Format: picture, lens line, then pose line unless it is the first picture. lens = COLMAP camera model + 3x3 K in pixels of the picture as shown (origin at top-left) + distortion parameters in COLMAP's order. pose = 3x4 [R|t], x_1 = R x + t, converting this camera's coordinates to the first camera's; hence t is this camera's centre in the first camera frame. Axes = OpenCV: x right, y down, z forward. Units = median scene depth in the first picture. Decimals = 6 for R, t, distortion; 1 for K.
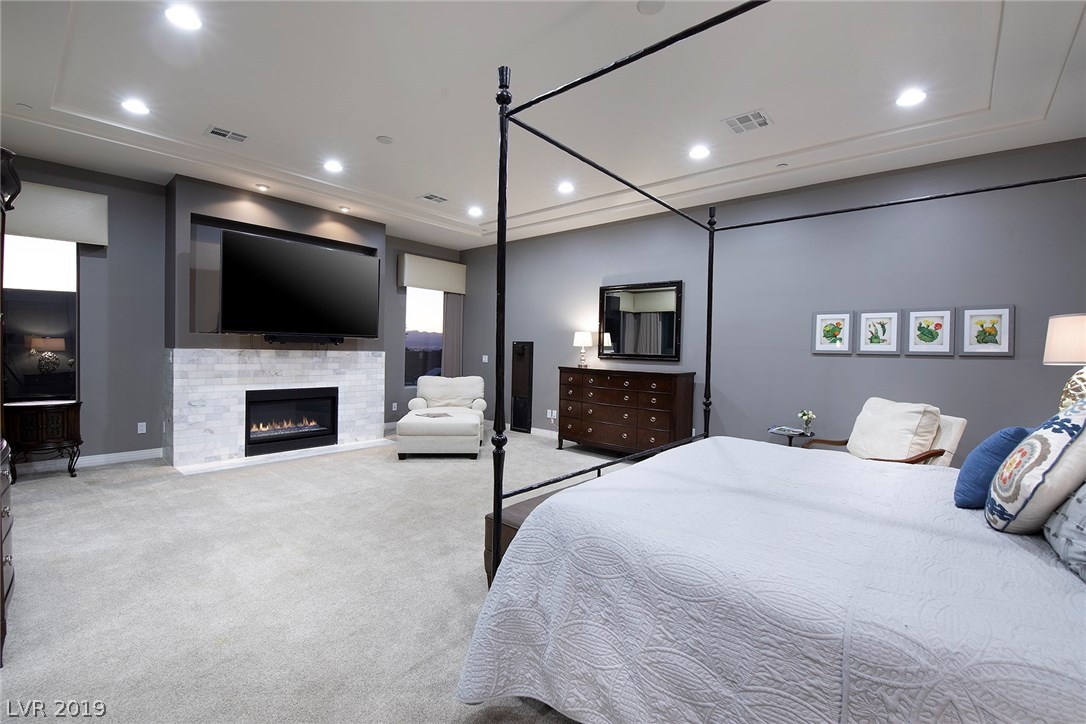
lens RADIAL K [[477.6, 0, 539.2], [0, 477.6, 358.5], [0, 0, 1]] dist [0.001549, -0.000027]
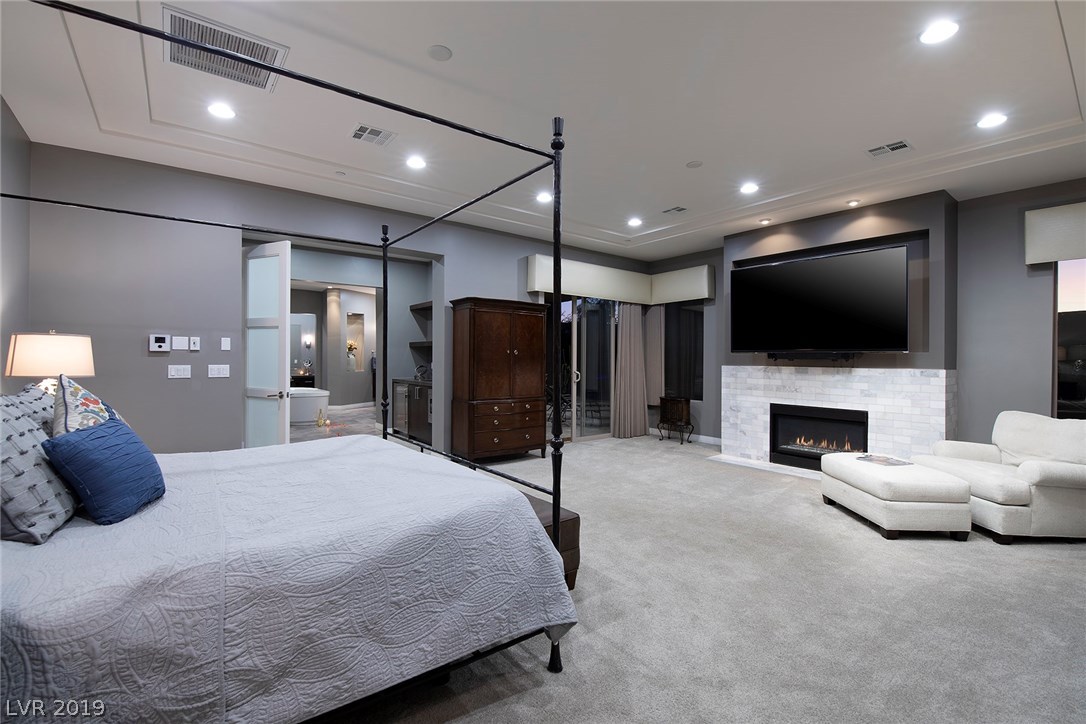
lens RADIAL K [[477.6, 0, 539.2], [0, 477.6, 358.5], [0, 0, 1]] dist [0.001549, -0.000027]
pose [[-0.196664, -0.024097, -0.980175, 0.594467], [-0.030782, 0.999357, -0.018392, 0.000134], [0.979988, 0.026555, -0.197279, 0.687350]]
